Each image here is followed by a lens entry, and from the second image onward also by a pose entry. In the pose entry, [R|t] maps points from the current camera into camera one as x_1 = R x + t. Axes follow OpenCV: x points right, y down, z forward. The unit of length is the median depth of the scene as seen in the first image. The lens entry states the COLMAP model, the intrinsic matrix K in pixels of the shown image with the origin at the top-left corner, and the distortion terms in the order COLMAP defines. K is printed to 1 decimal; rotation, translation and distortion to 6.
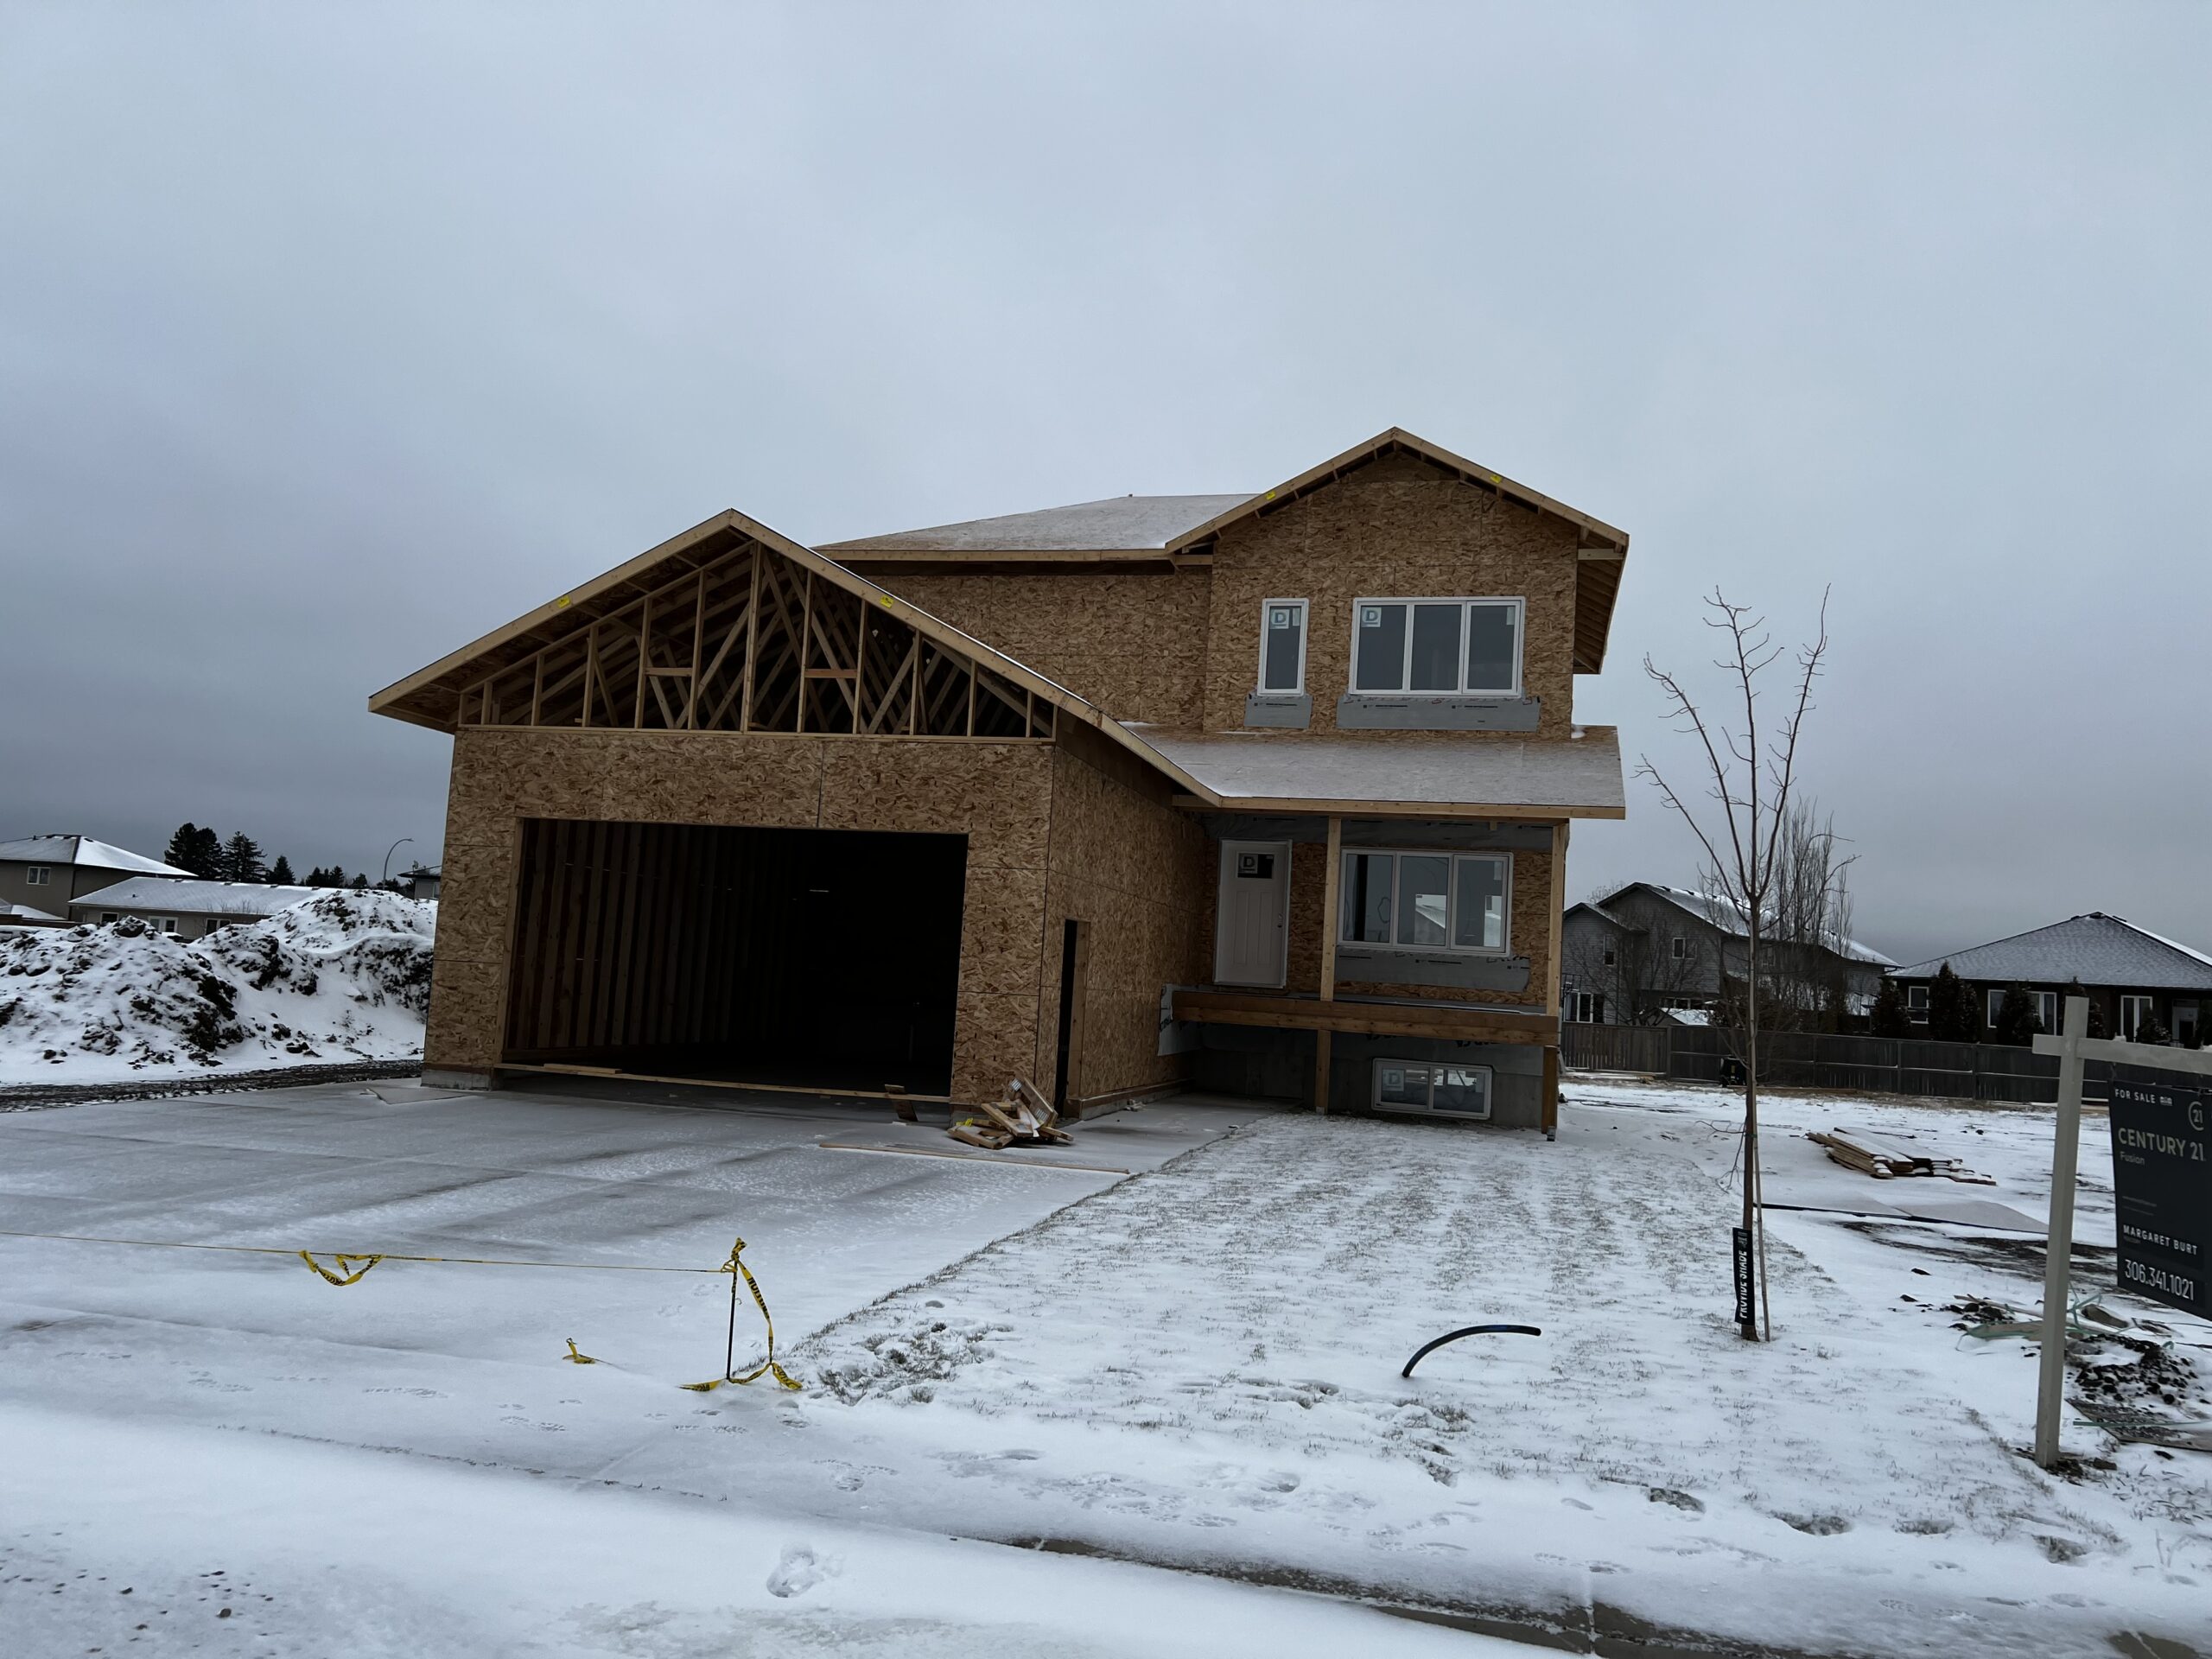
lens RADIAL K [[1669.5, 0, 1093.1], [0, 1669.5, 836.9], [0, 0, 1]] dist [0.062885, -0.063291]
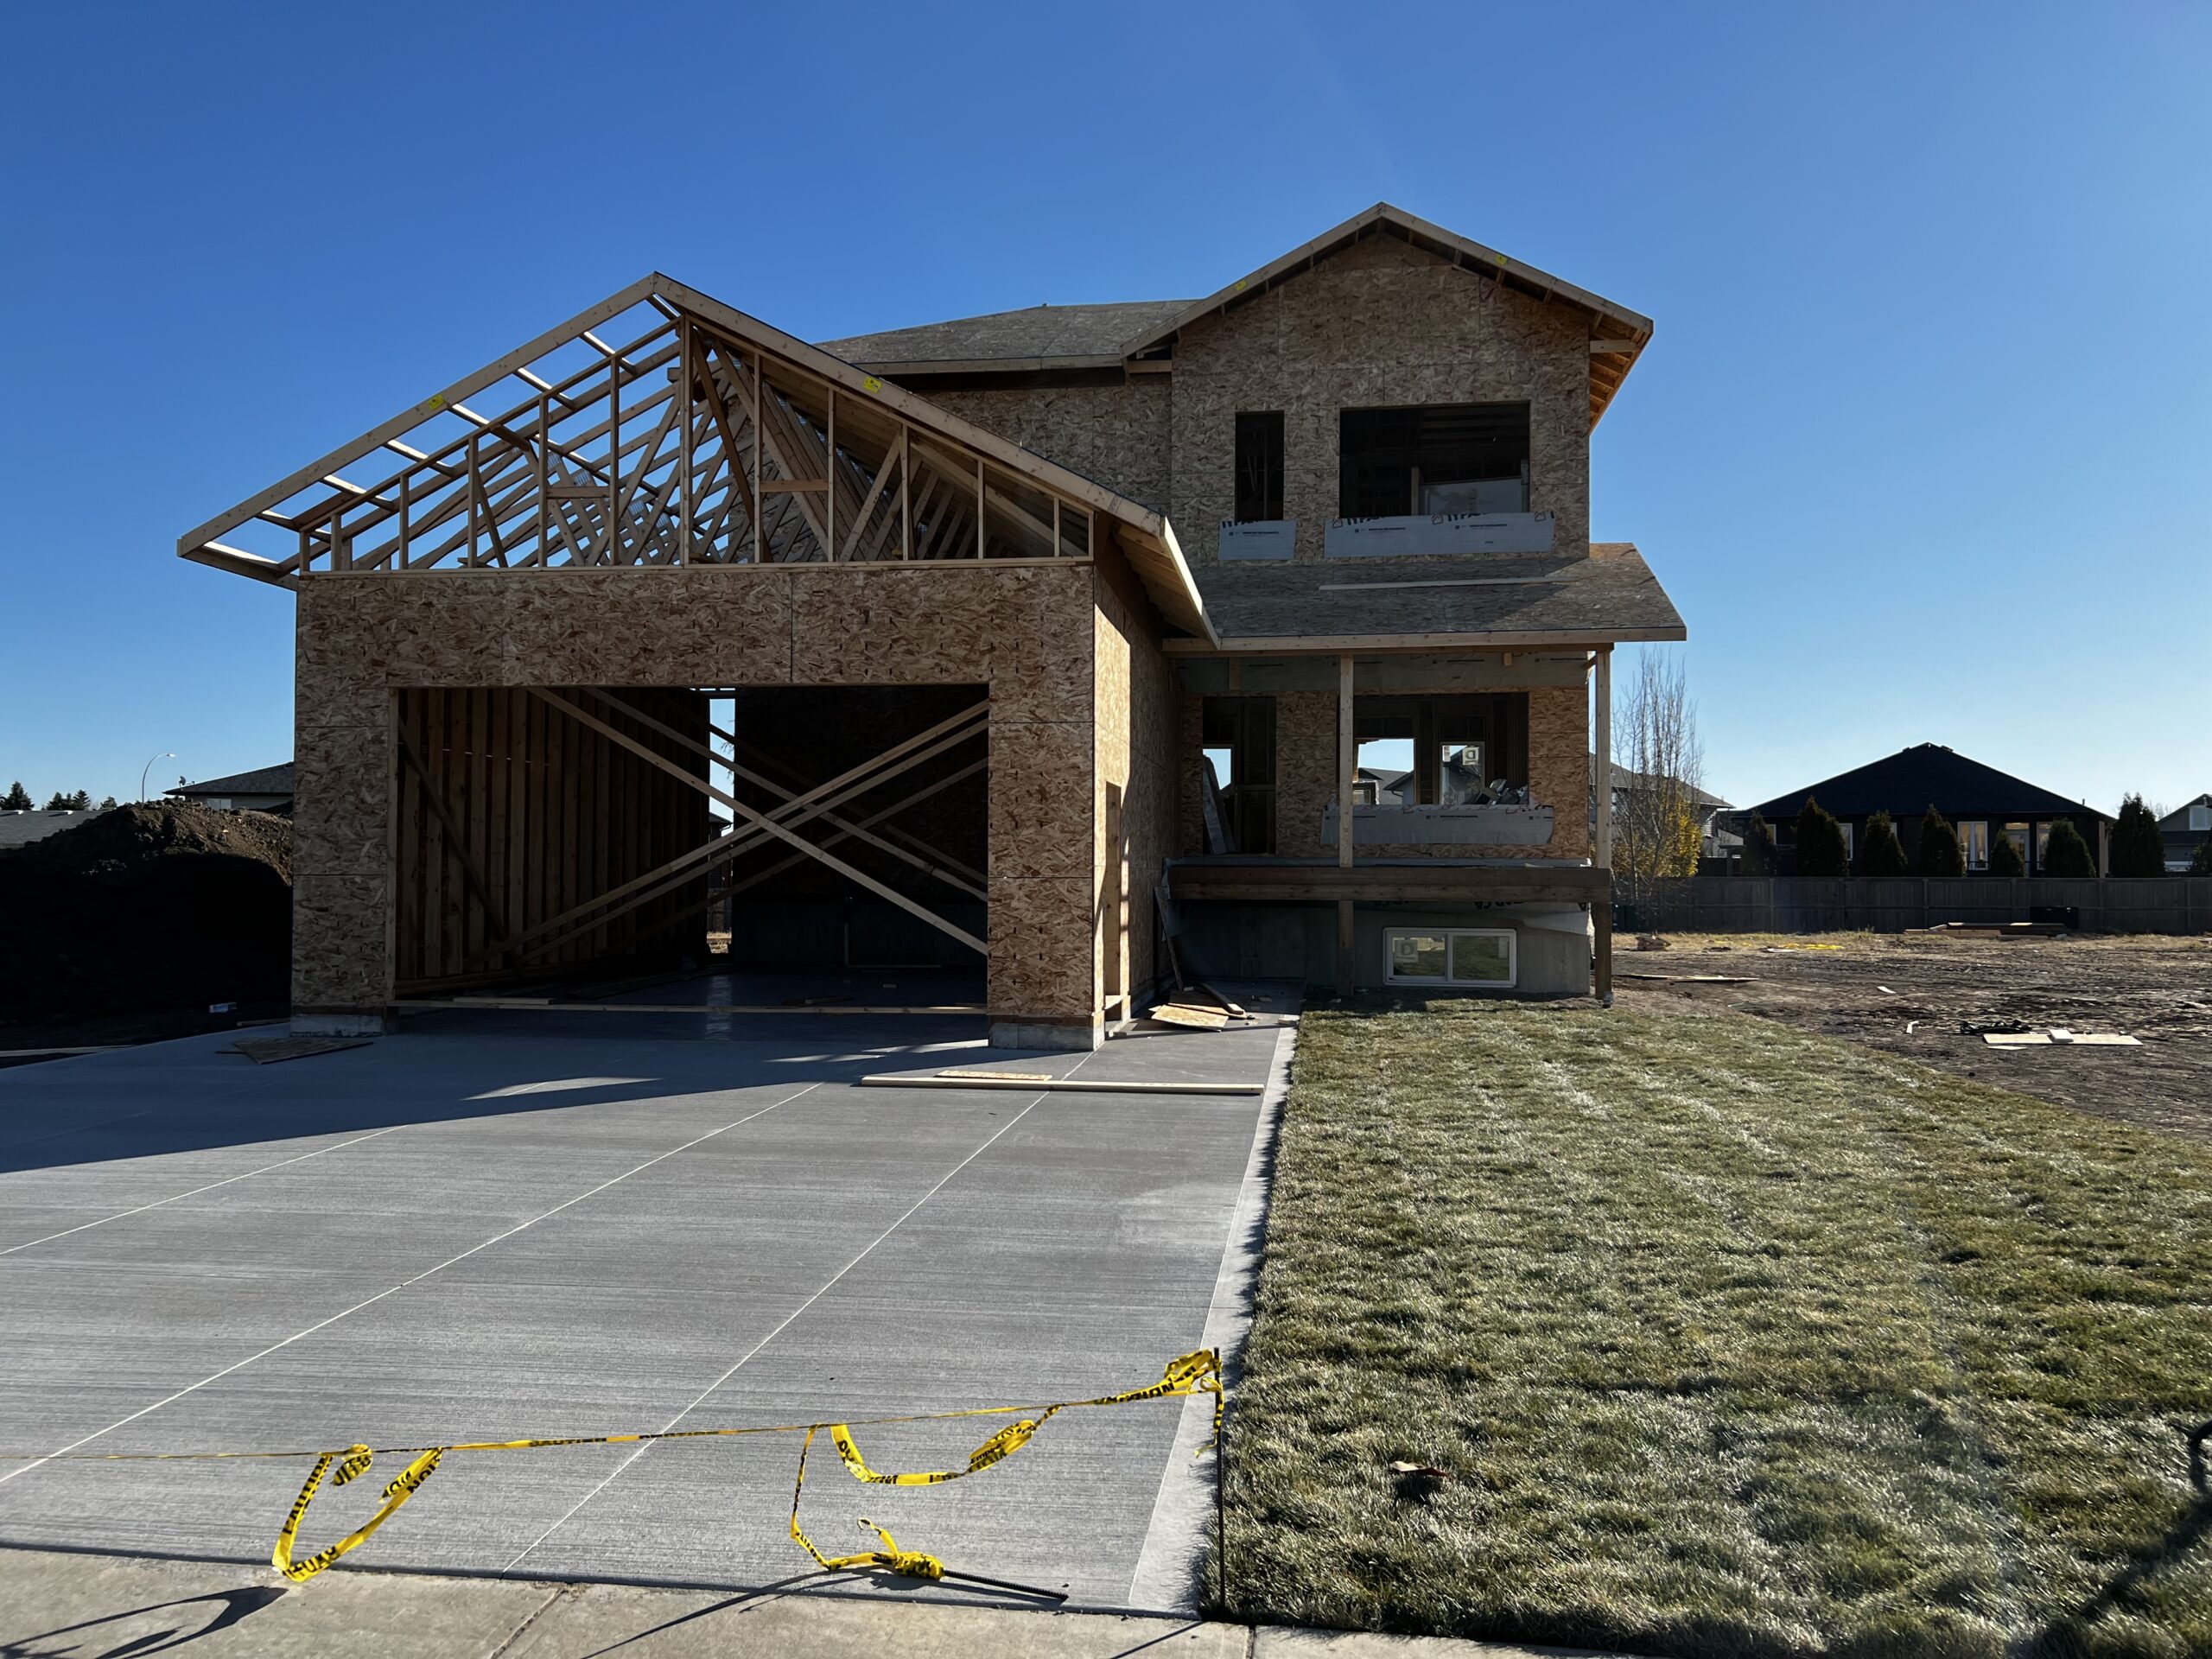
lens RADIAL K [[1669.5, 0, 1092.0], [0, 1669.5, 843.7], [0, 0, 1]] dist [0.062885, -0.063291]
pose [[0.991810, -0.054401, 0.115556, -0.112865], [0.045610, 0.995956, 0.077403, 0.014586], [-0.119300, -0.071499, 0.990281, 0.179180]]
